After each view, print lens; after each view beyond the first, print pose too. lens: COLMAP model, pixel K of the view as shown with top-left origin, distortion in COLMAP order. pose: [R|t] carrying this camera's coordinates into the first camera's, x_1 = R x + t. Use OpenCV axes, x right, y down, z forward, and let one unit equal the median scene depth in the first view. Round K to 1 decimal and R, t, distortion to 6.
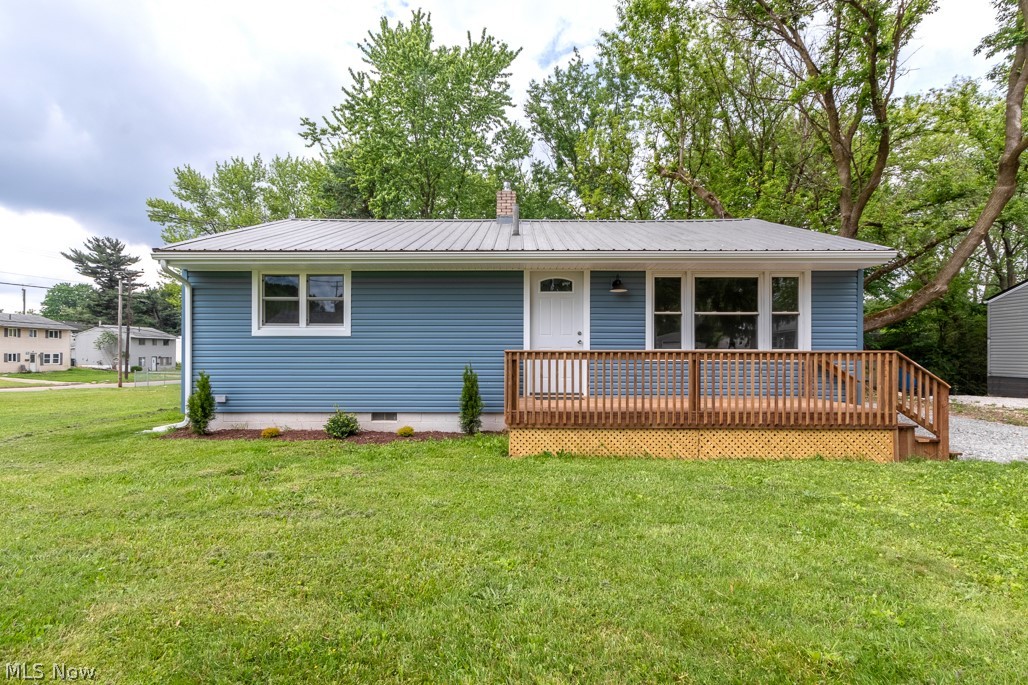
lens RADIAL K [[527.2, 0, 514.0], [0, 527.2, 342.5], [0, 0, 1]] dist [-0.002193, -0.000232]
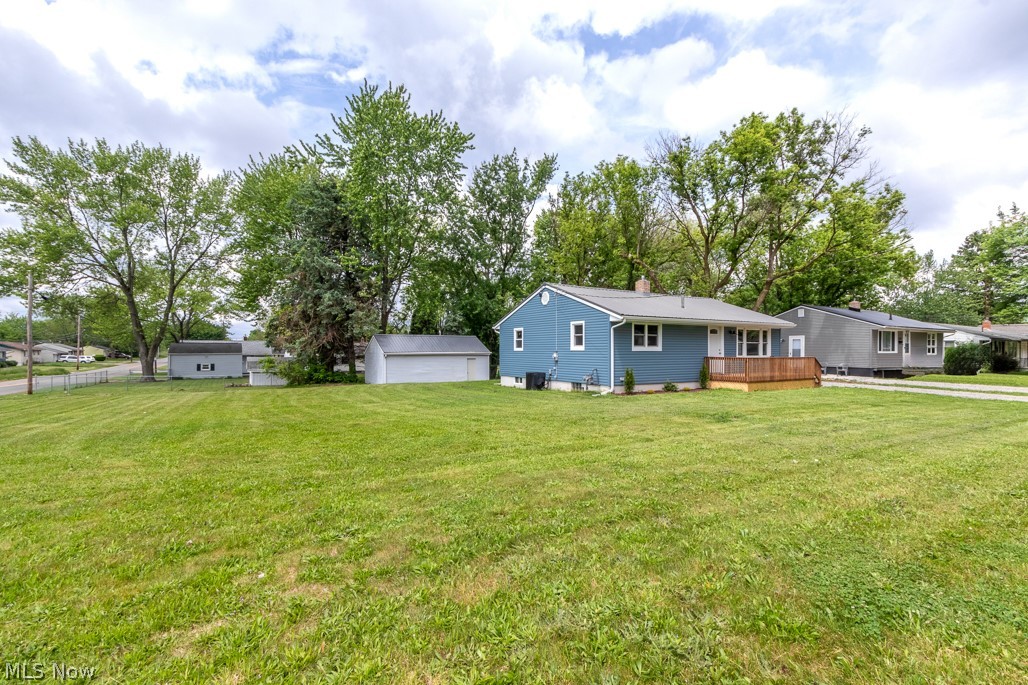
lens RADIAL K [[471.0, 0, 517.1], [0, 471.0, 344.1], [0, 0, 1]] dist [0.003315, 0.000439]
pose [[0.857035, 0.007171, 0.515209, -1.976334], [-0.012491, 0.999898, 0.006861, -0.050627], [-0.515107, -0.012316, 0.857037, -0.501076]]
